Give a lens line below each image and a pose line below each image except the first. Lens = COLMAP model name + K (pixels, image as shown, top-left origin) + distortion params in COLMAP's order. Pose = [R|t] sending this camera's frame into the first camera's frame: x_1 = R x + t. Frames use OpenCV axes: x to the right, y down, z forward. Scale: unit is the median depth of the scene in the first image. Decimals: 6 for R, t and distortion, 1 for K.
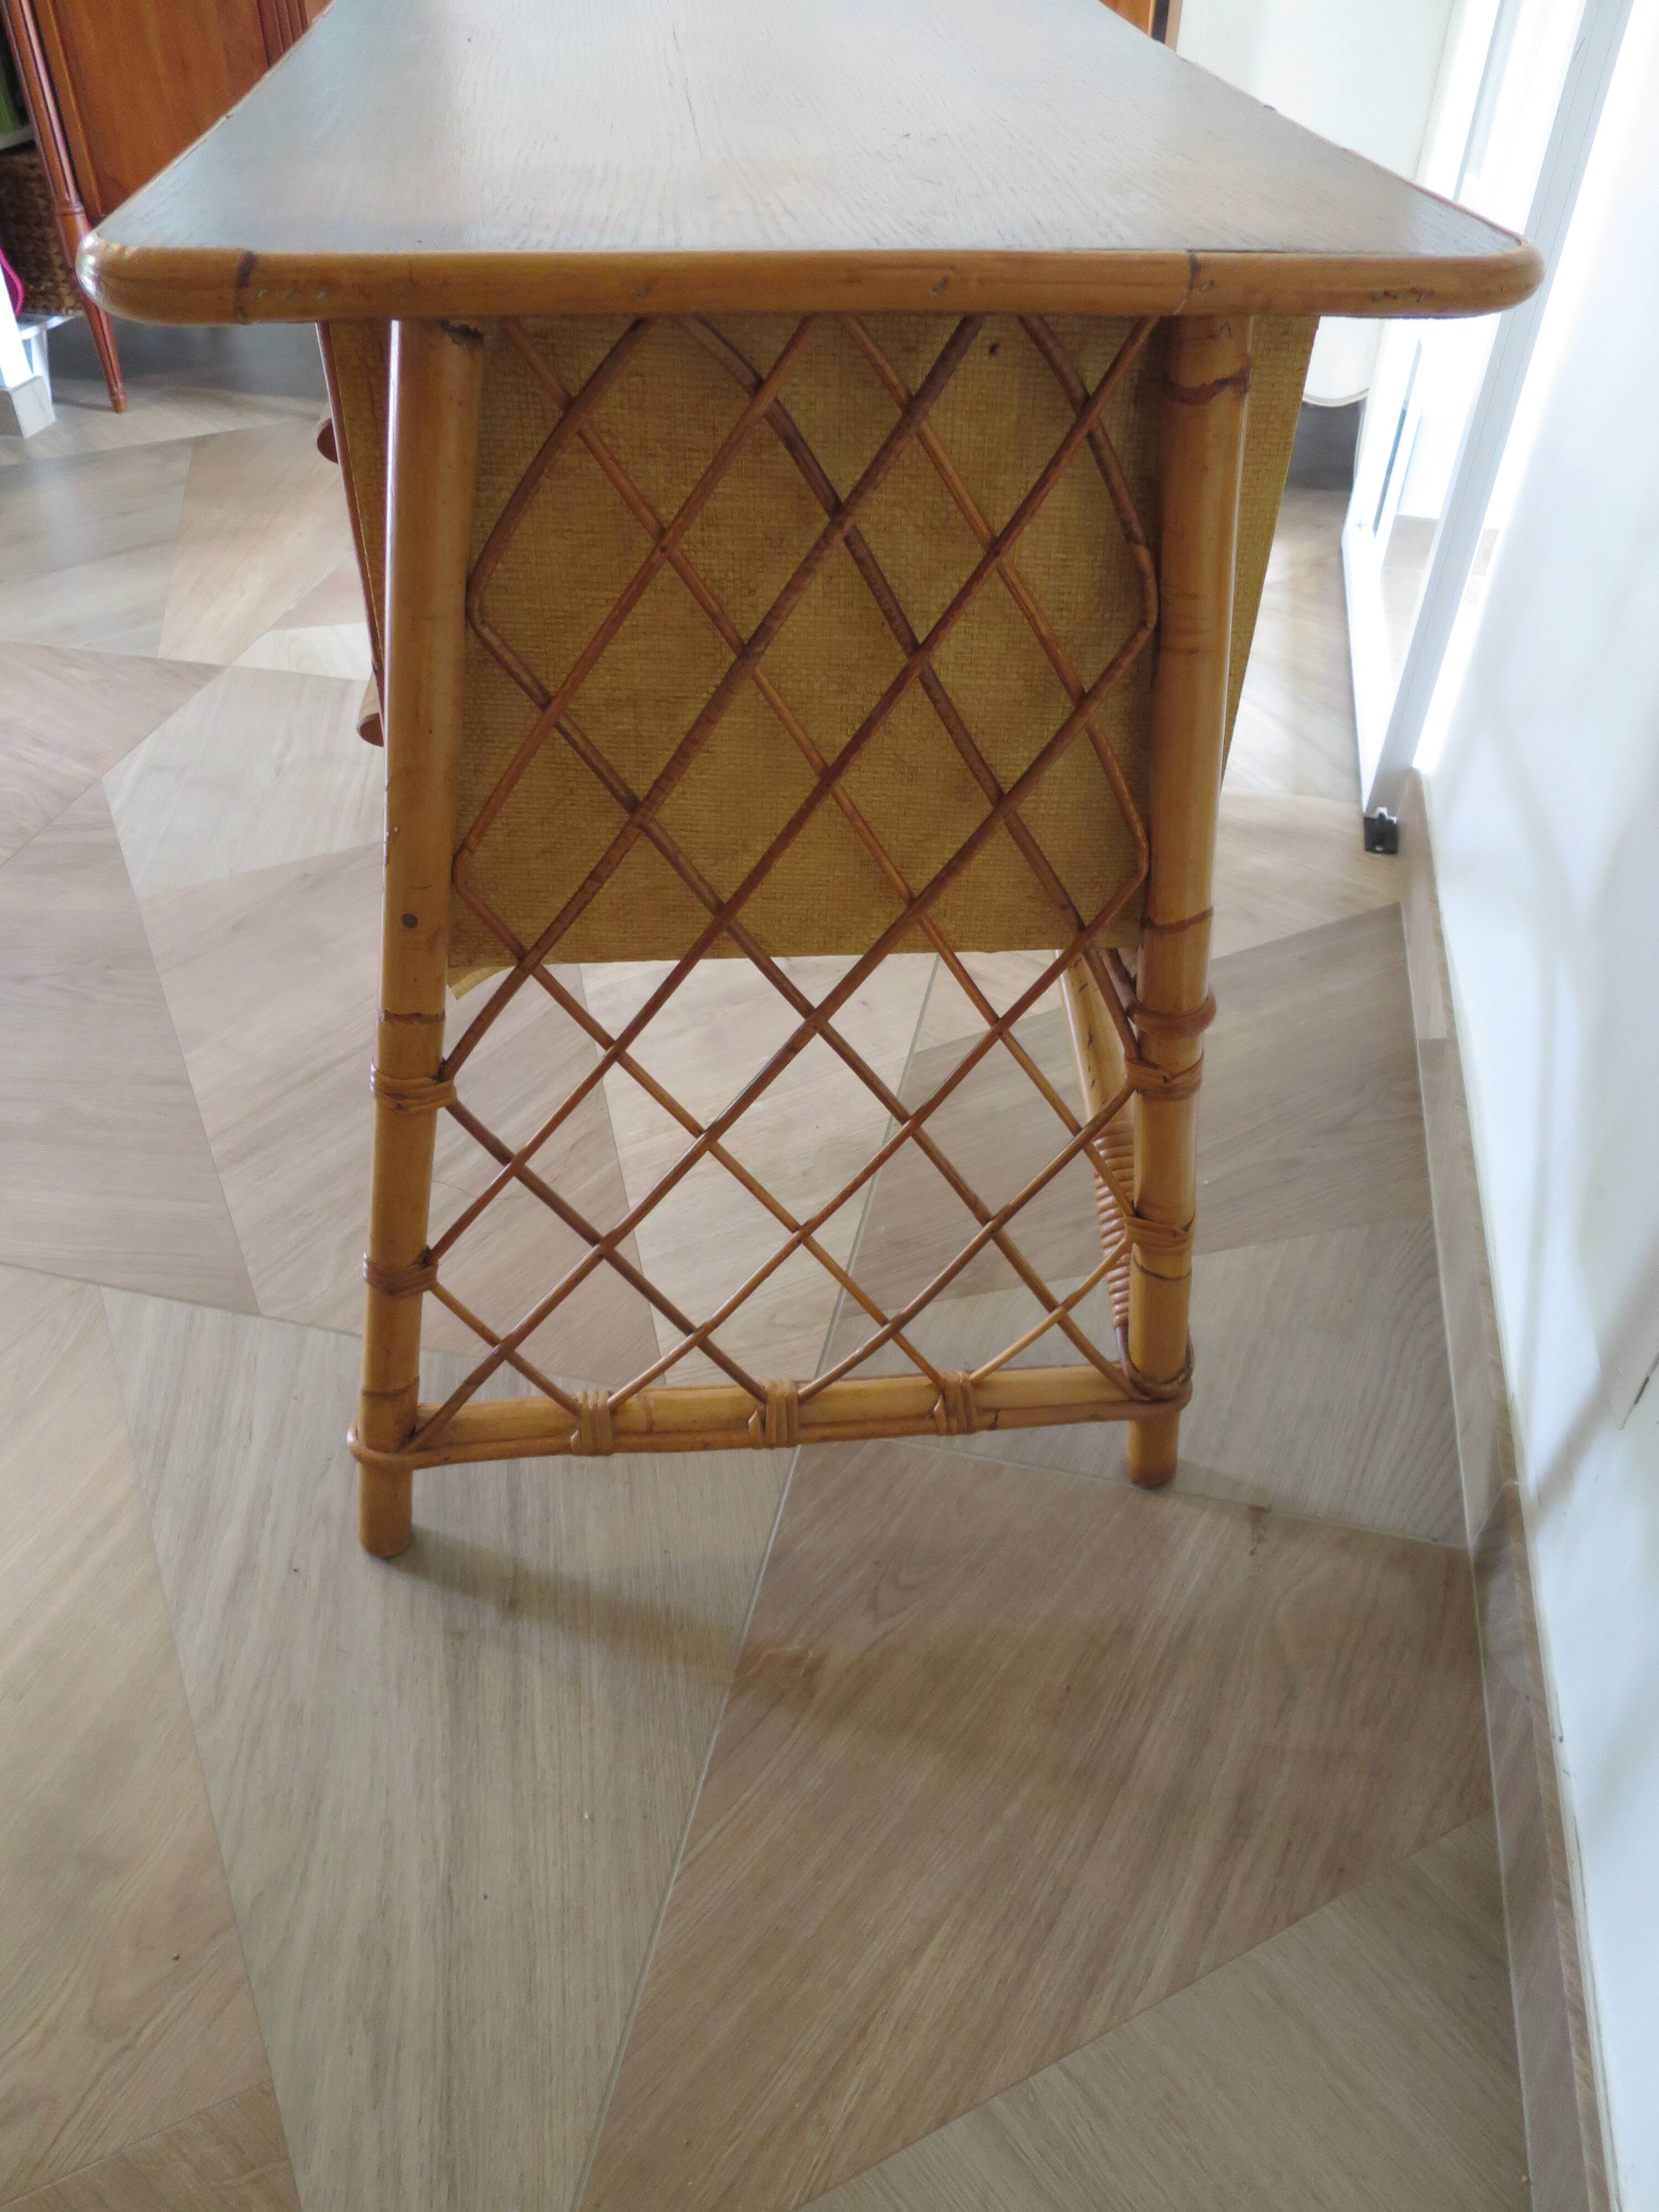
lens RADIAL K [[1602.7, 0, 831.7], [0, 1602.7, 1102.1], [0, 0, 1]] dist [-0.053598, 0.015668]
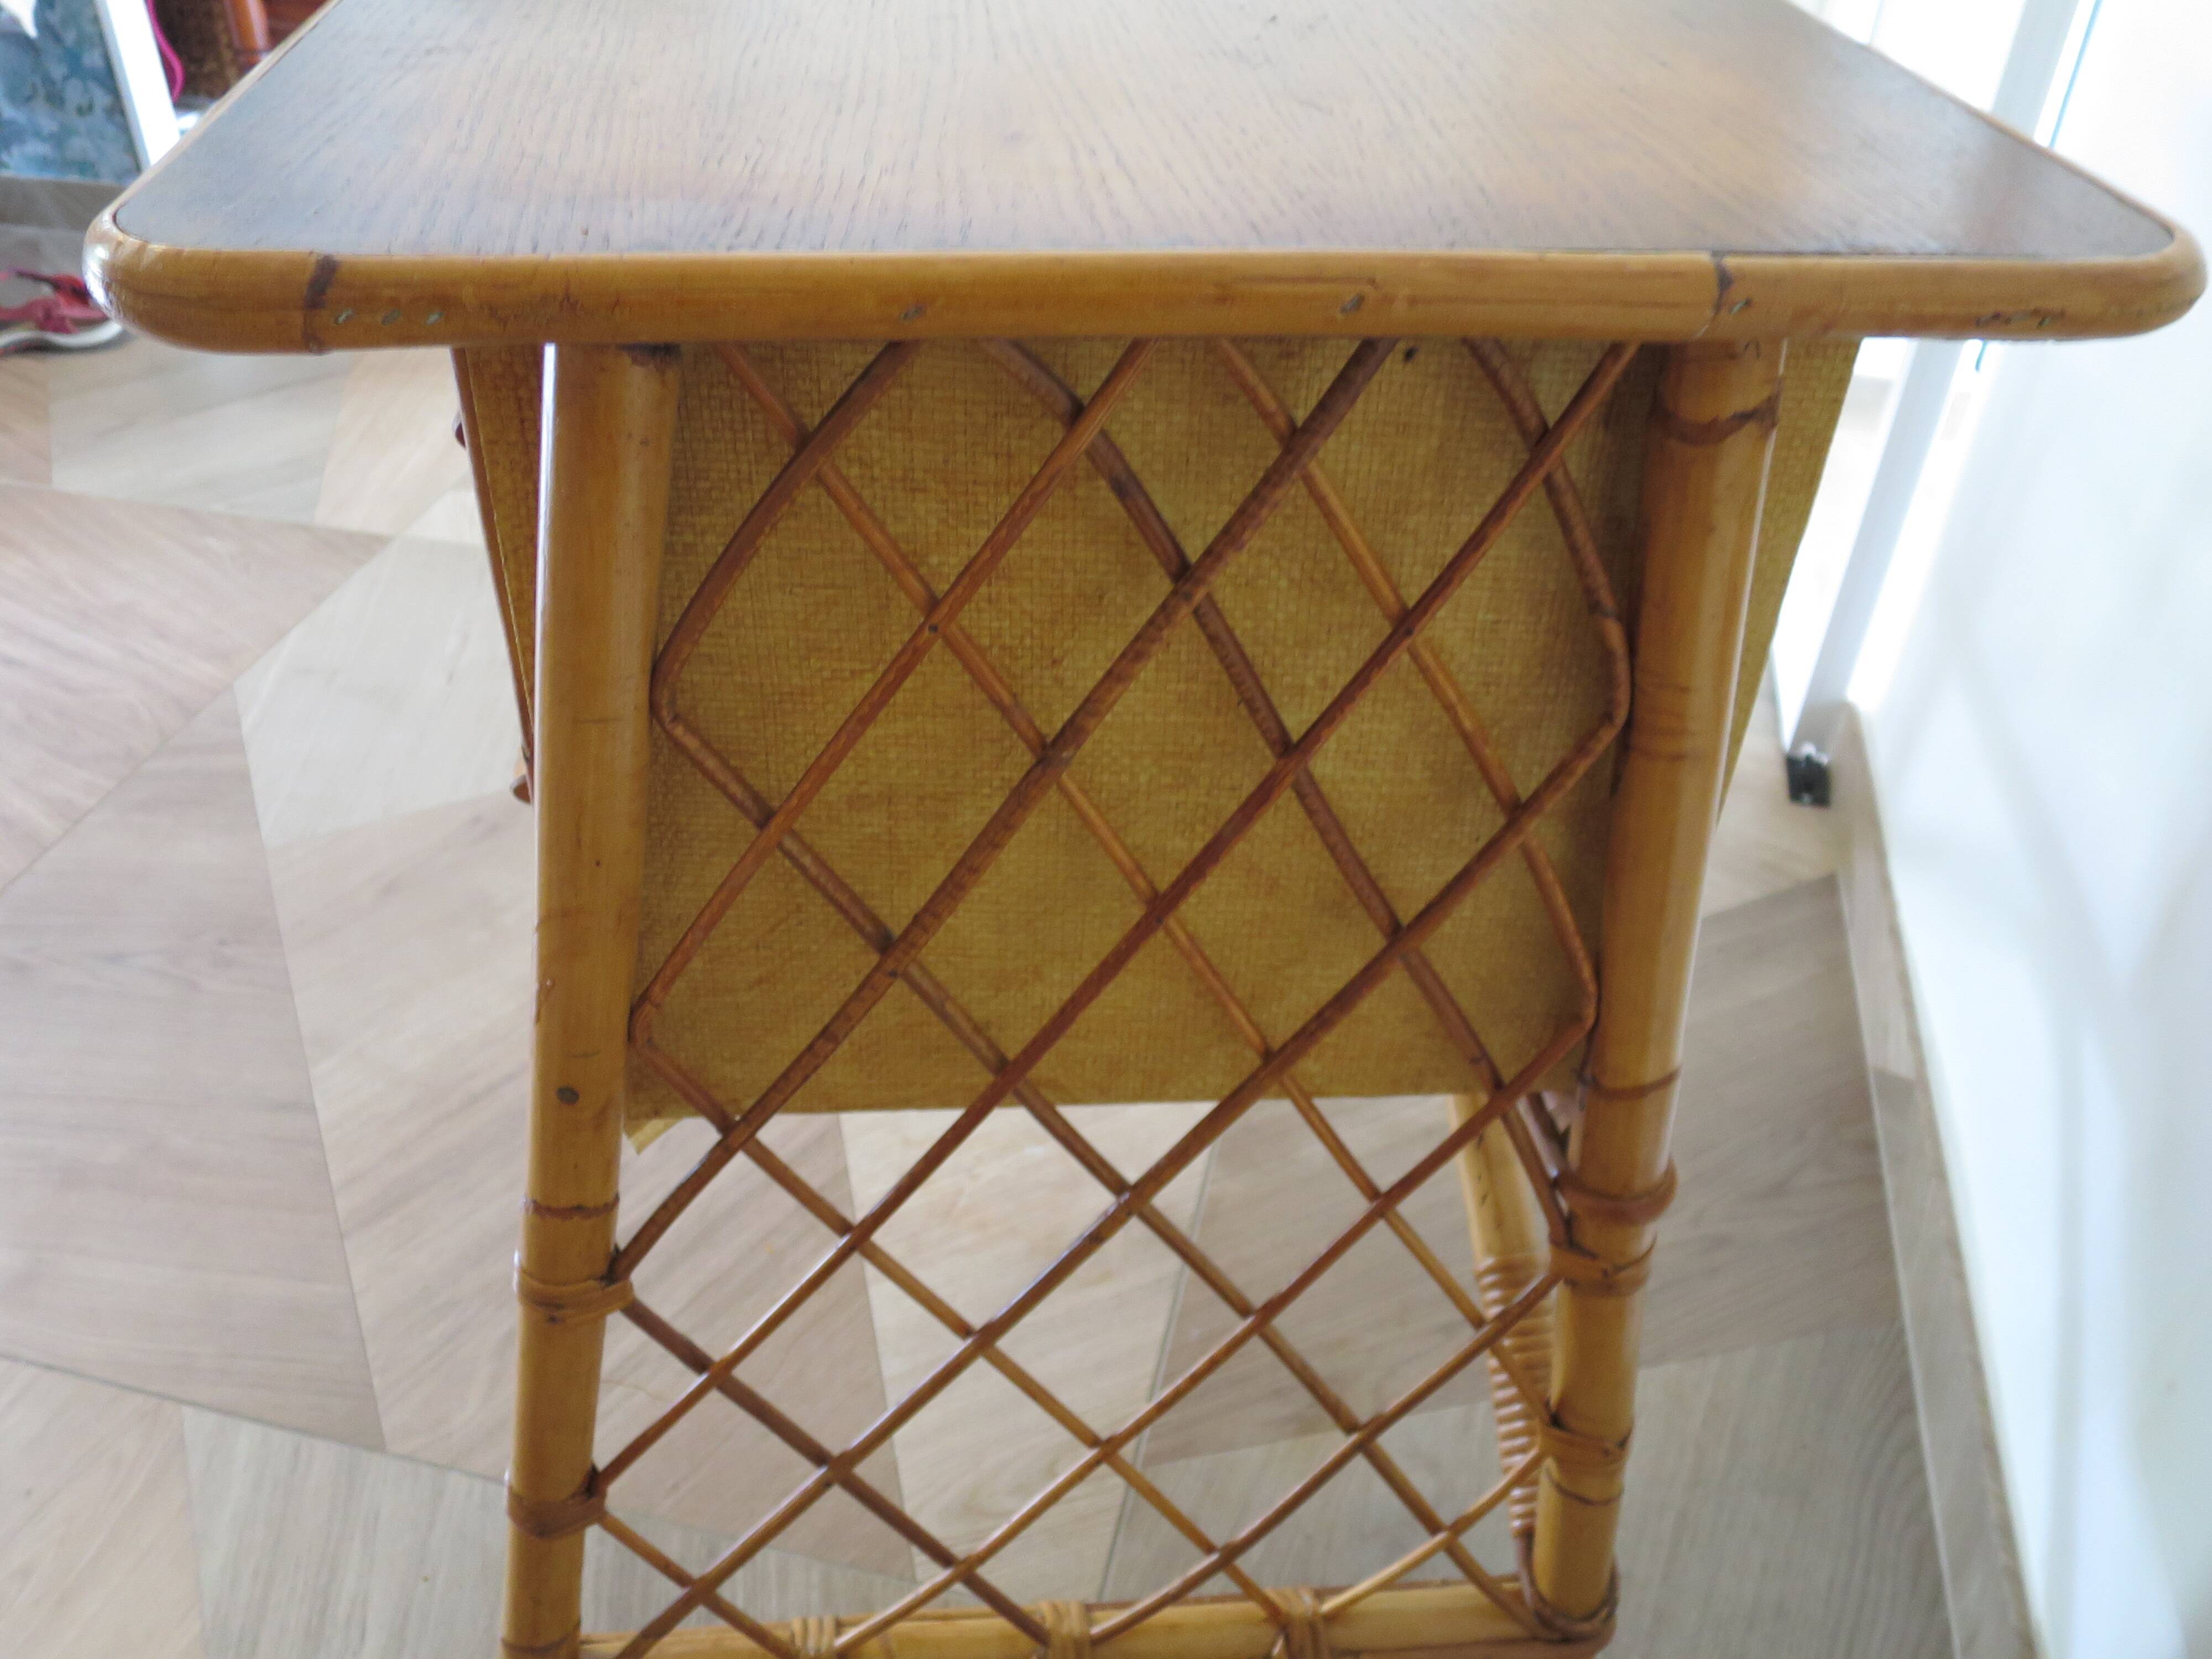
lens RADIAL K [[1828.7, 0, 1101.9], [0, 1828.7, 829.2], [0, 0, 1]] dist [-0.052232, 0.011848]
pose [[0.999891, 0.014474, -0.002833, -0.022579], [-0.014621, 0.997979, -0.061836, -0.166379], [0.001932, 0.061871, 0.998082, 0.161873]]
